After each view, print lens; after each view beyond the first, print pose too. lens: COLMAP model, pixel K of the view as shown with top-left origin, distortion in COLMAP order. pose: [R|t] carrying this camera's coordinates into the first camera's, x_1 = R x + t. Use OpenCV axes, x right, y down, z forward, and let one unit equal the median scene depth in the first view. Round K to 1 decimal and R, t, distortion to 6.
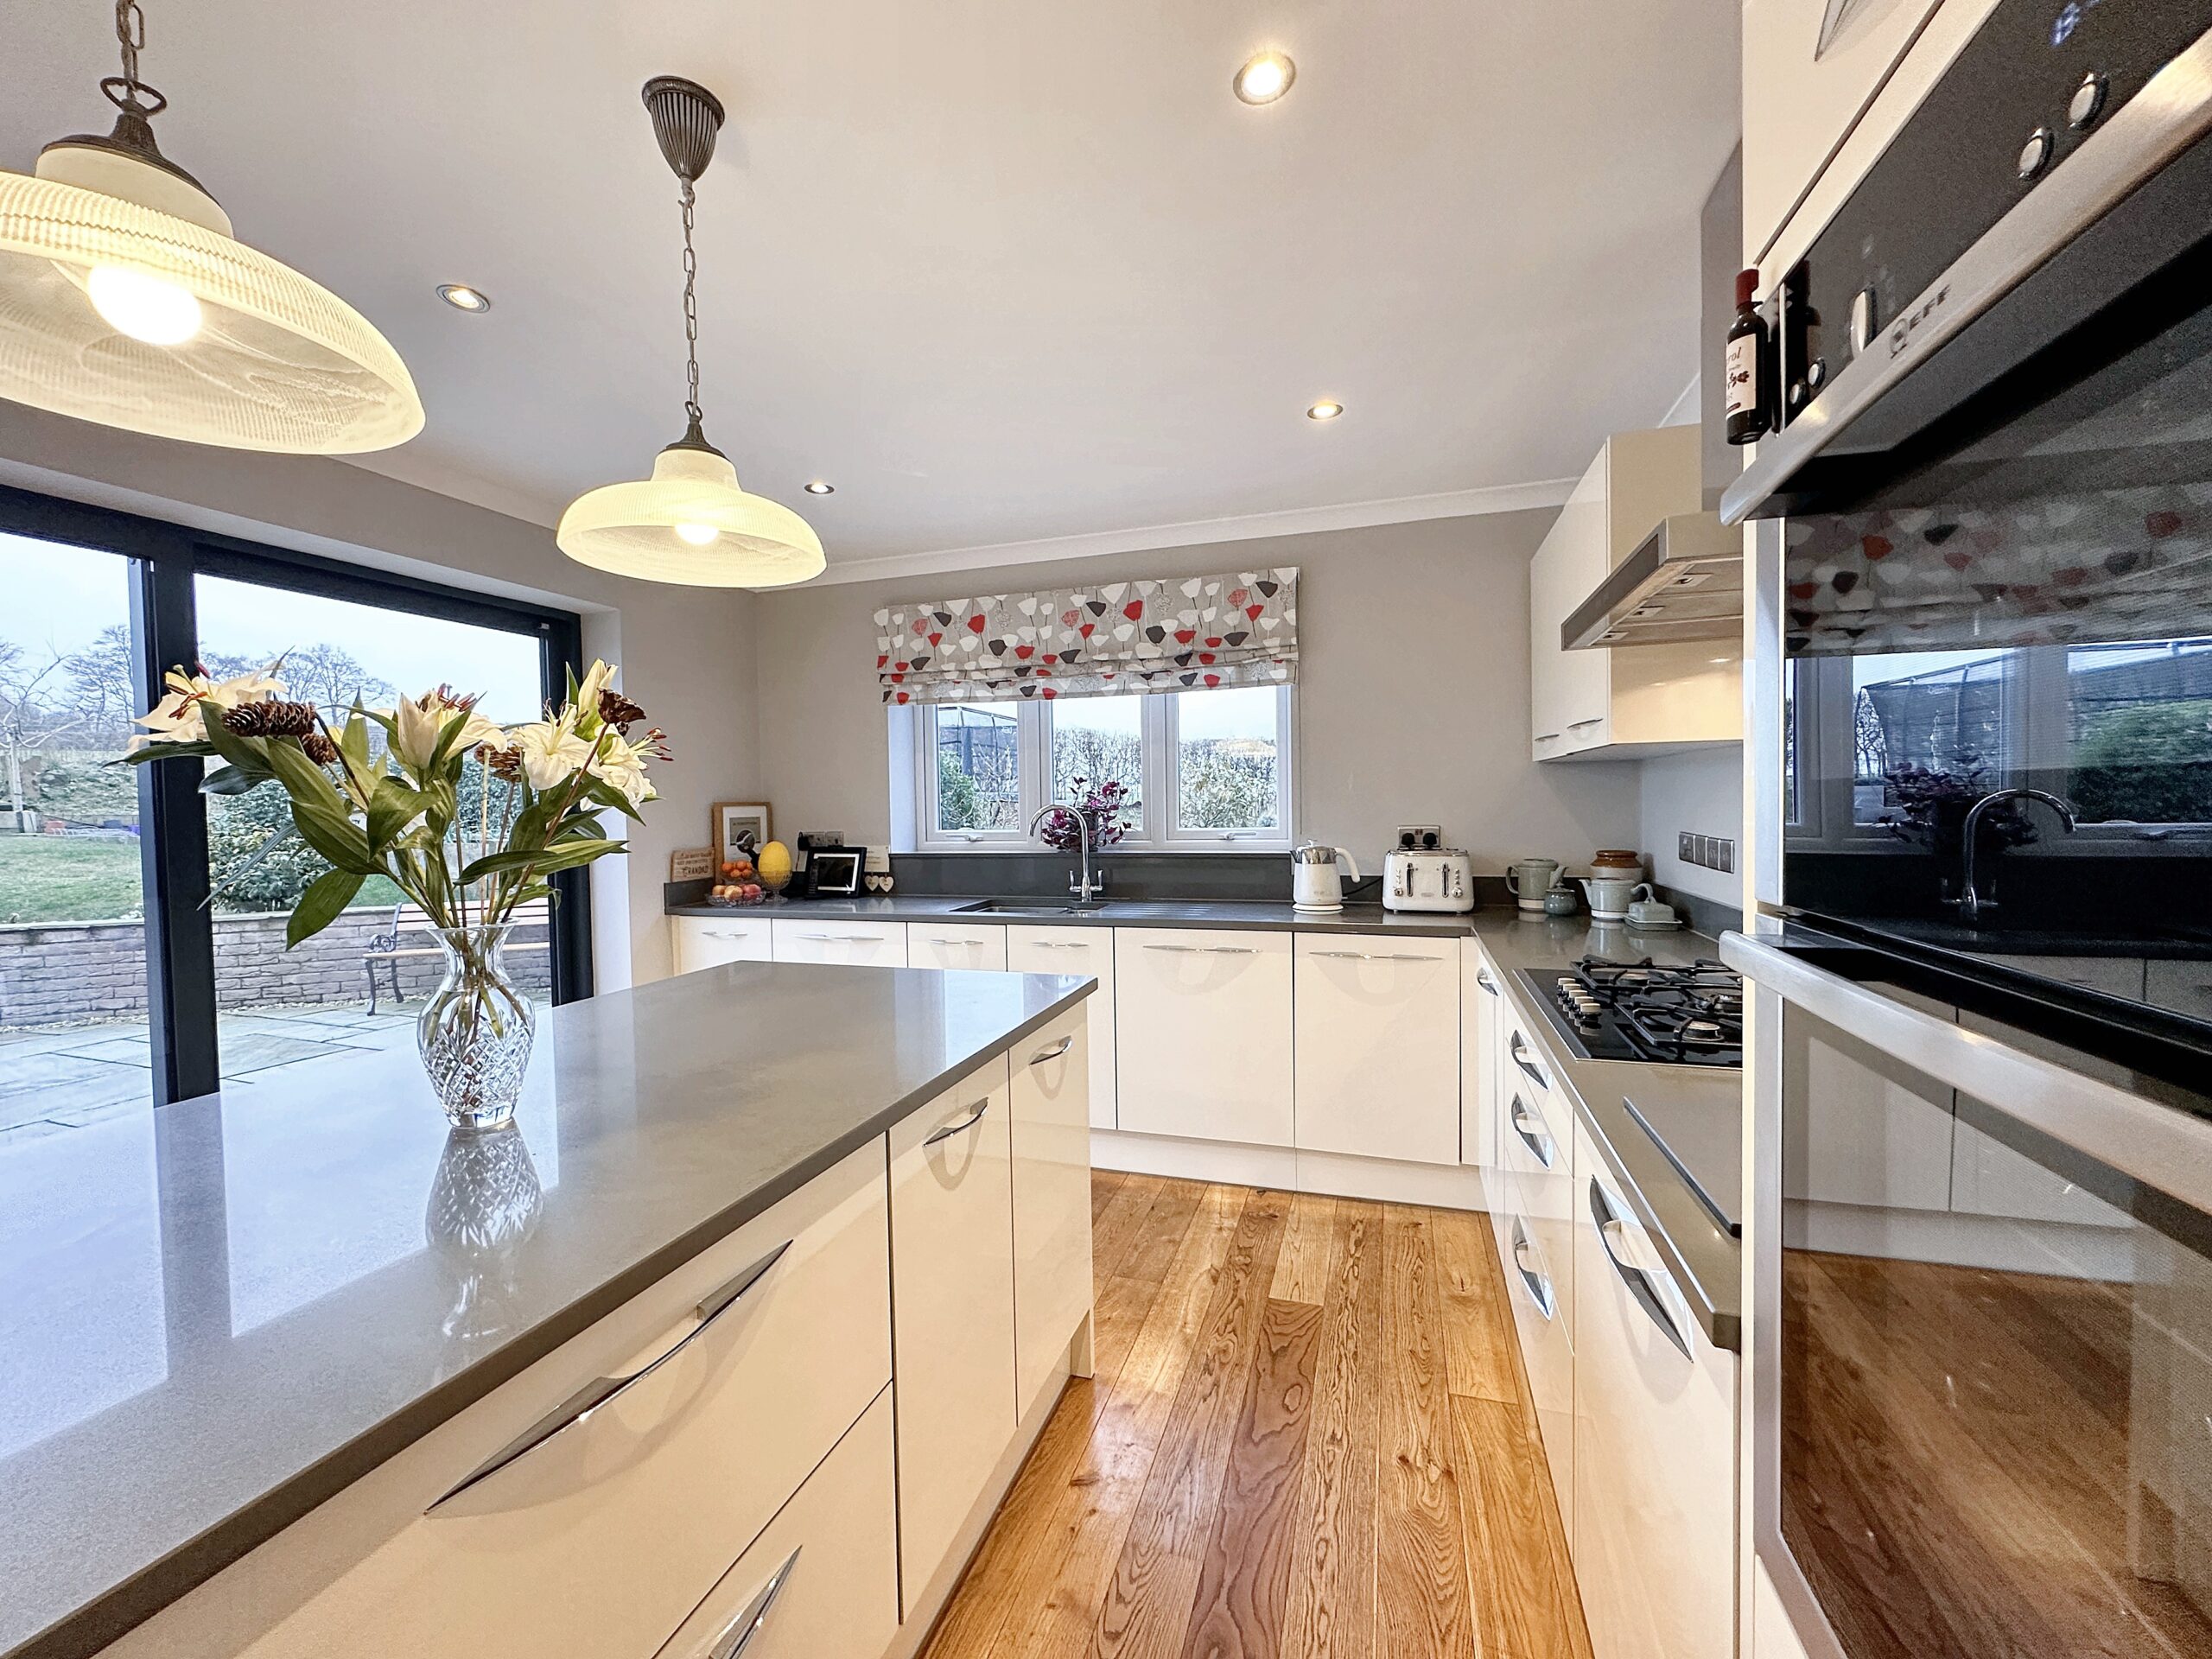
lens RADIAL K [[883.3, 0, 1105.4], [0, 883.3, 828.1], [0, 0, 1]] dist [0.000311, 0.000229]
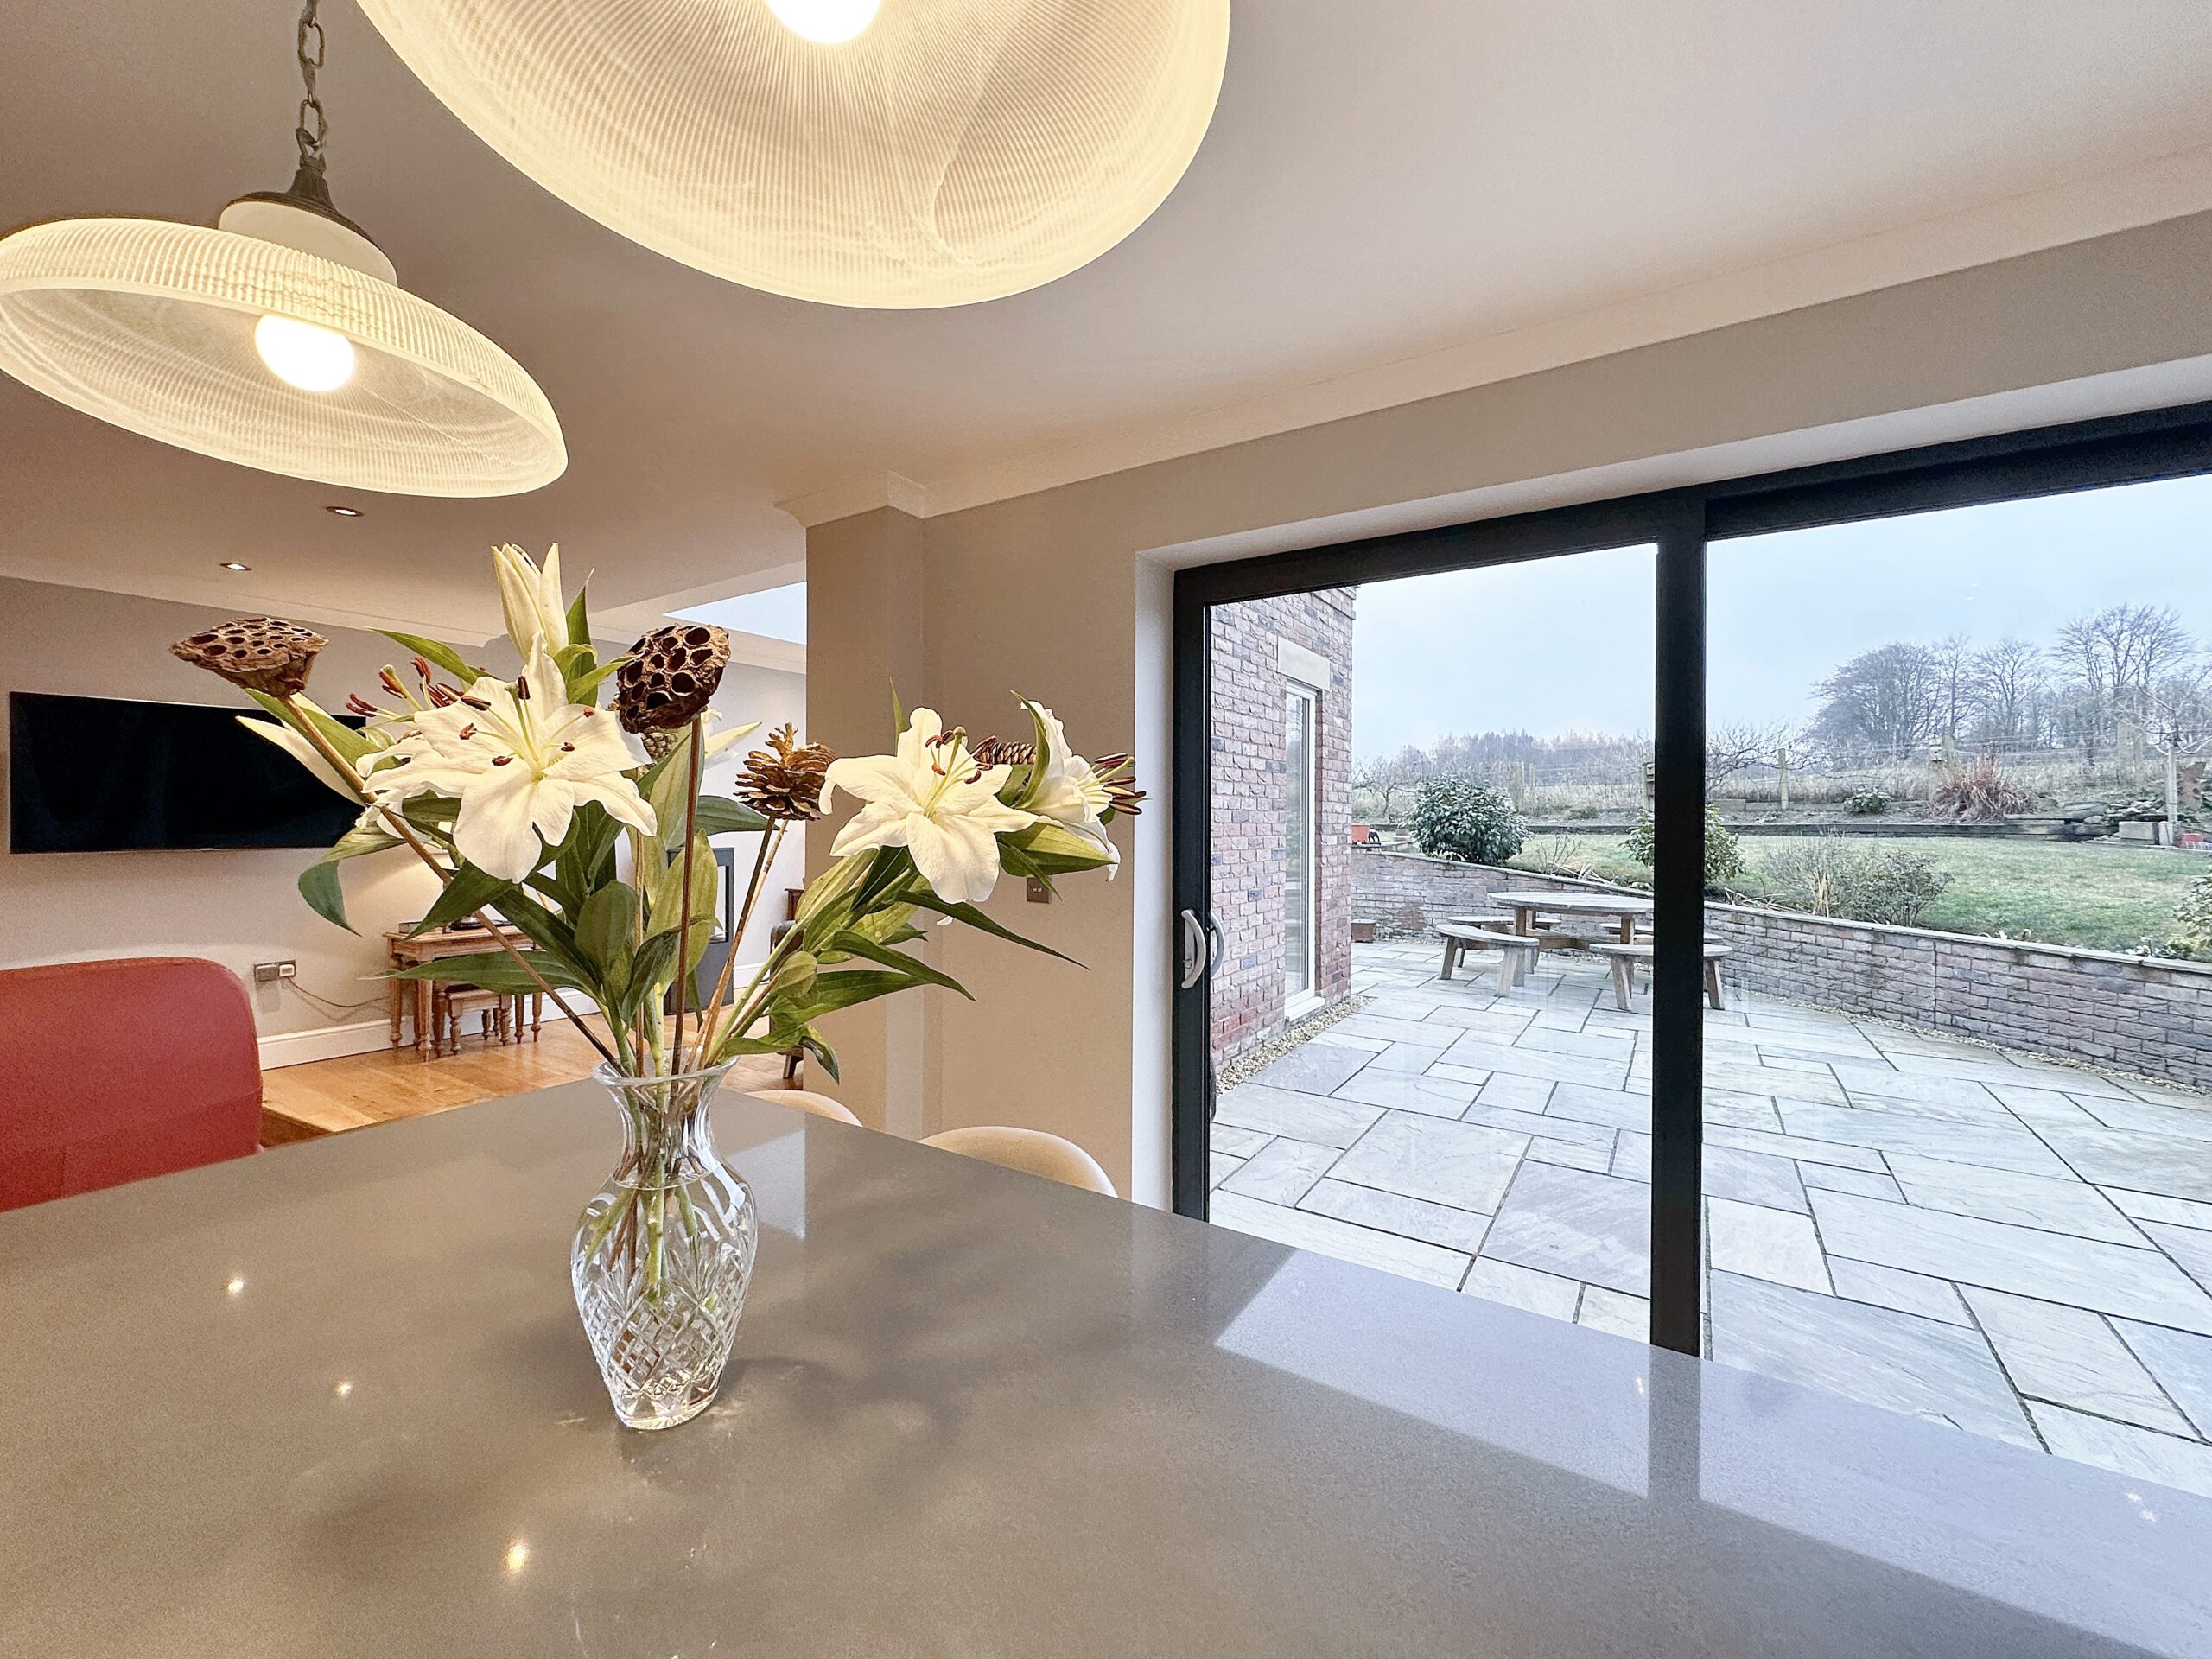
lens RADIAL K [[883.3, 0, 1109.7], [0, 883.3, 825.8], [0, 0, 1]] dist [0.000311, 0.000229]
pose [[-0.266001, 0.015484, -0.963848, -0.070353], [-0.026166, 0.999387, 0.023276, -0.023614], [0.963618, 0.031412, -0.265433, 0.519955]]
